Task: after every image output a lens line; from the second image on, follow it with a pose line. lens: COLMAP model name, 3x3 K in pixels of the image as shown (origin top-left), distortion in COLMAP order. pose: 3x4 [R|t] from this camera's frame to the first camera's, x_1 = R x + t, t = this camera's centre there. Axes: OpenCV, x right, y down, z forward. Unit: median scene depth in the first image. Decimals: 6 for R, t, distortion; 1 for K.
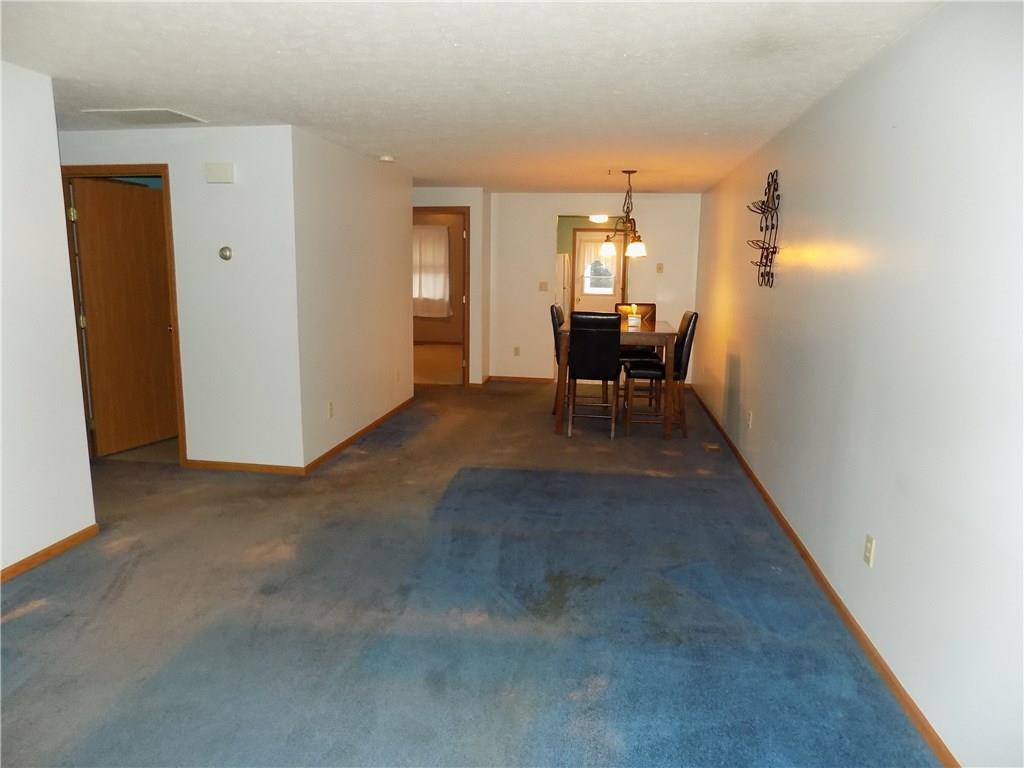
lens RADIAL K [[689.5, 0, 511.9], [0, 689.5, 381.6], [0, 0, 1]] dist [-0.001728, 0.001020]
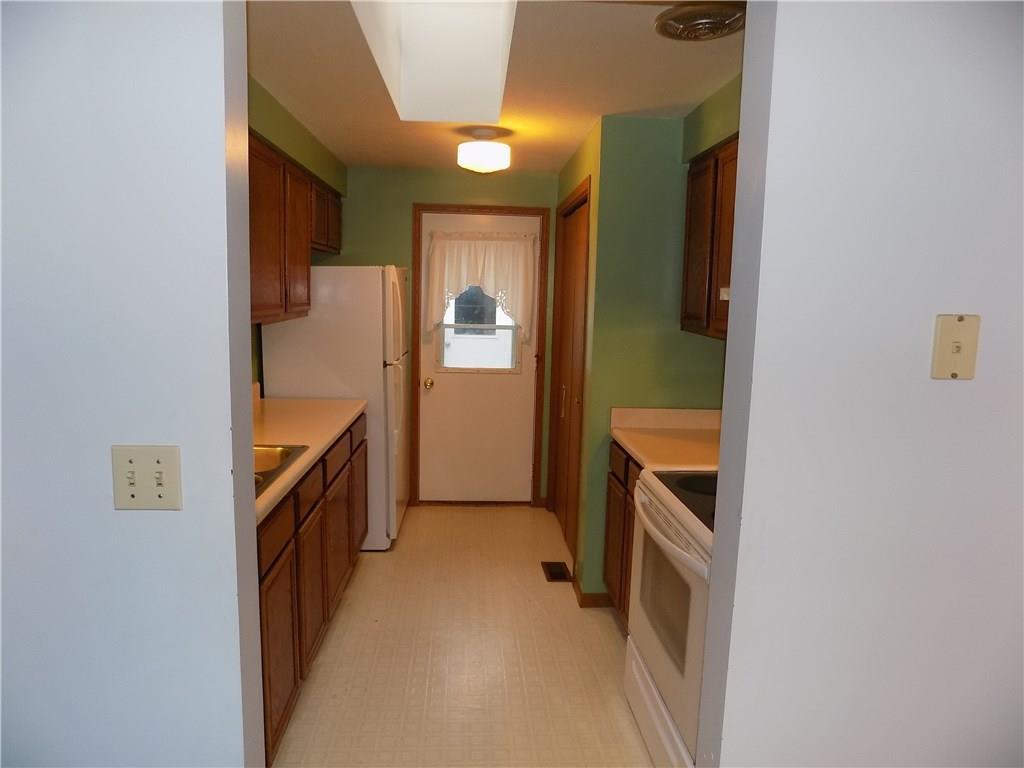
lens RADIAL K [[689.5, 0, 510.9], [0, 689.5, 385.9], [0, 0, 1]] dist [-0.001728, 0.001020]
pose [[0.979596, -0.008177, 0.200812, 0.064245], [0.017102, 0.998939, -0.042752, -0.103540], [-0.200249, 0.045314, 0.978697, 0.617017]]
